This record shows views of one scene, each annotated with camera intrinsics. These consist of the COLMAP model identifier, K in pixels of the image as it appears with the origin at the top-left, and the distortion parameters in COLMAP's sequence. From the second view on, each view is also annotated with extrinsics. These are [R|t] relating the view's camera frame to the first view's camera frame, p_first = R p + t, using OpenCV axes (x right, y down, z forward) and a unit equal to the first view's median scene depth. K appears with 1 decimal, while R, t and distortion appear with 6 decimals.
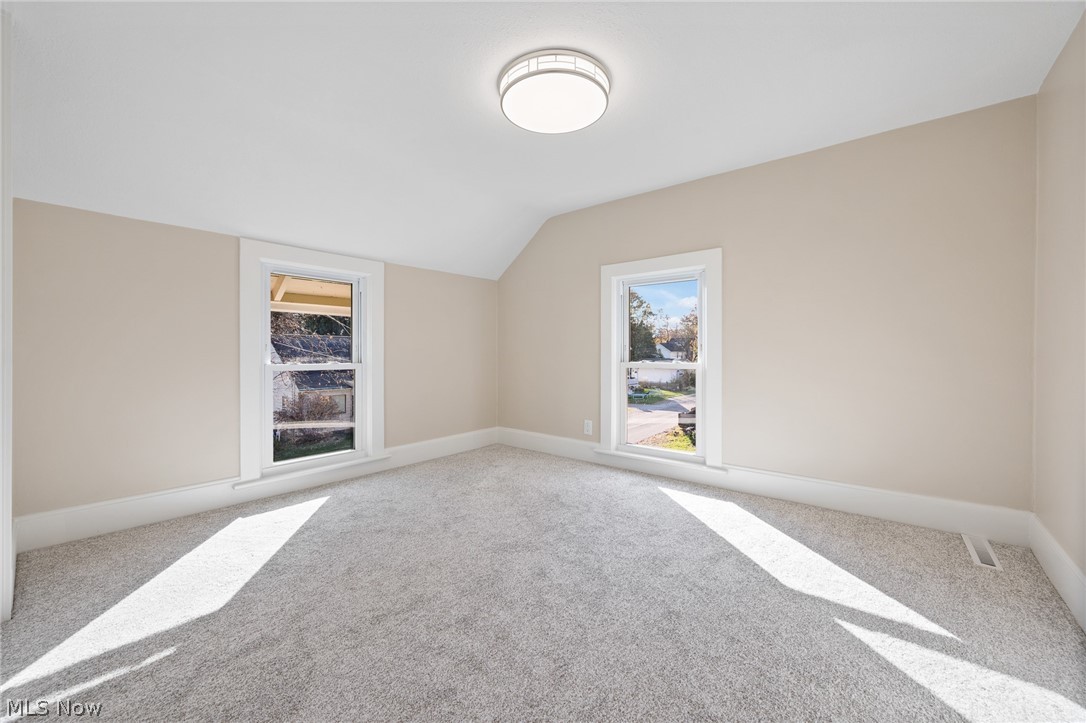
lens RADIAL K [[432.3, 0, 540.7], [0, 432.3, 348.4], [0, 0, 1]] dist [-0.000468, 0.000055]
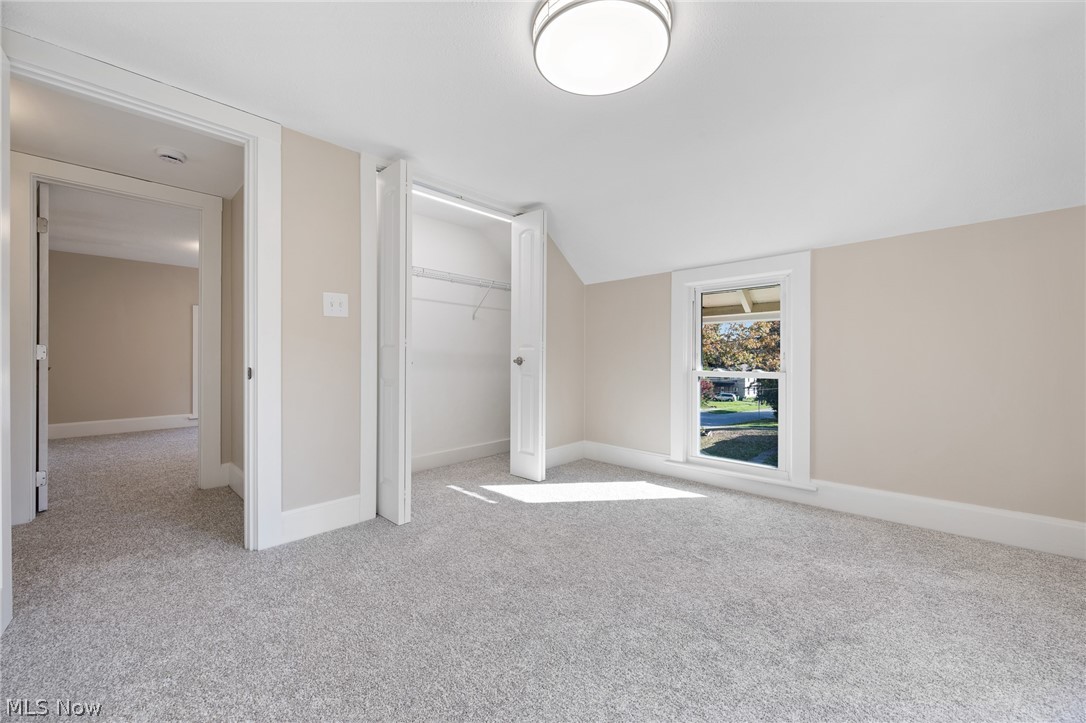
lens RADIAL K [[424.7, 0, 544.7], [0, 424.7, 360.1], [0, 0, 1]] dist [-0.000530, 0.000074]
pose [[-0.073180, 0.003138, -0.997314, 0.588810], [0.010147, 0.999946, 0.002401, 0.000459], [0.997267, -0.009944, -0.073208, 0.691654]]
